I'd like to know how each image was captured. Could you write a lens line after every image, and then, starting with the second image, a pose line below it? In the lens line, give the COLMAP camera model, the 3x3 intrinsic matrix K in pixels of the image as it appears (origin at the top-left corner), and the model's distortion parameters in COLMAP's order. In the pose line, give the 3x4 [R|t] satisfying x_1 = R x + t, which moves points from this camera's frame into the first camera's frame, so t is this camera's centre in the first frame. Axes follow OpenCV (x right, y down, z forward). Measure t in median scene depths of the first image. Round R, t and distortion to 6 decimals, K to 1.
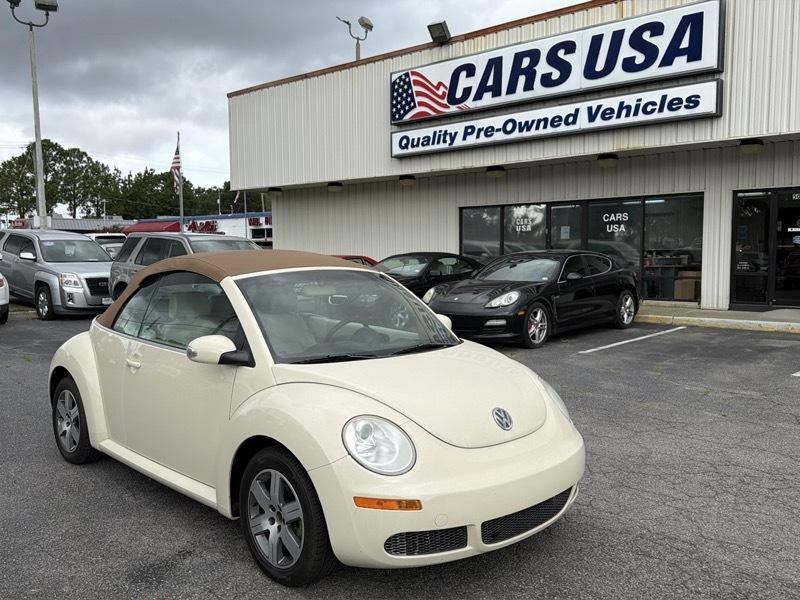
lens RADIAL K [[719.0, 0, 400.0], [0, 719.0, 300.0], [0, 0, 1]] dist [0.119426, -0.232817]
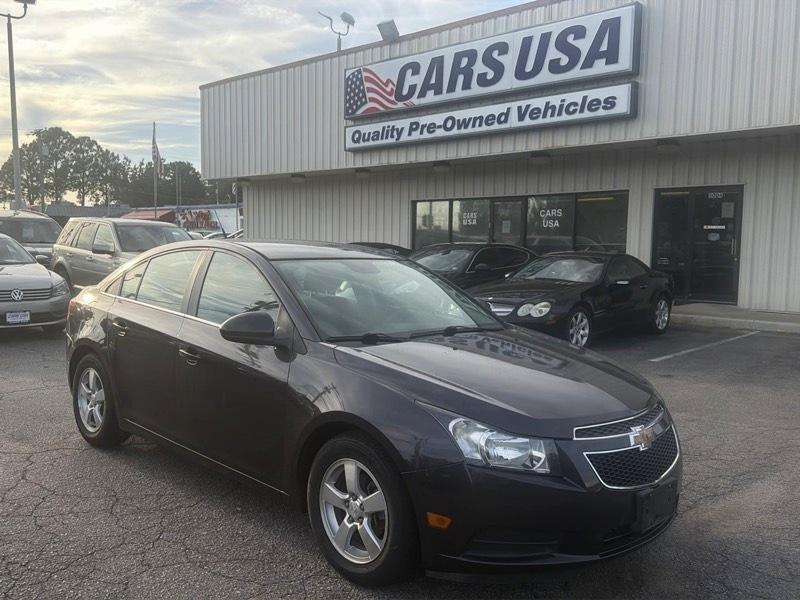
lens RADIAL K [[719.0, 0, 400.0], [0, 719.0, 300.0], [0, 0, 1]] dist [0.119426, -0.232817]
pose [[0.999628, 0.020783, -0.017686, 0.102105], [-0.020630, 0.999749, 0.008782, 0.006417], [0.017864, -0.008413, 0.999805, -0.042656]]
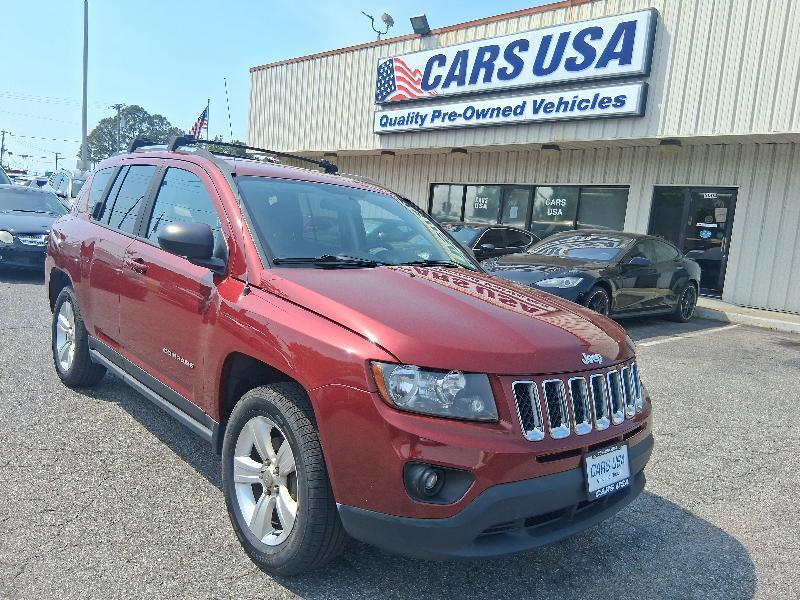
lens RADIAL K [[614.0, 0, 400.0], [0, 614.0, 300.0], [0, 0, 1]] dist [0.070160, -0.130793]
pose [[0.994487, 0.095482, -0.043336, 0.111568], [-0.093096, 0.994187, 0.054077, 0.008899], [0.048247, -0.049745, 0.997596, 0.017071]]
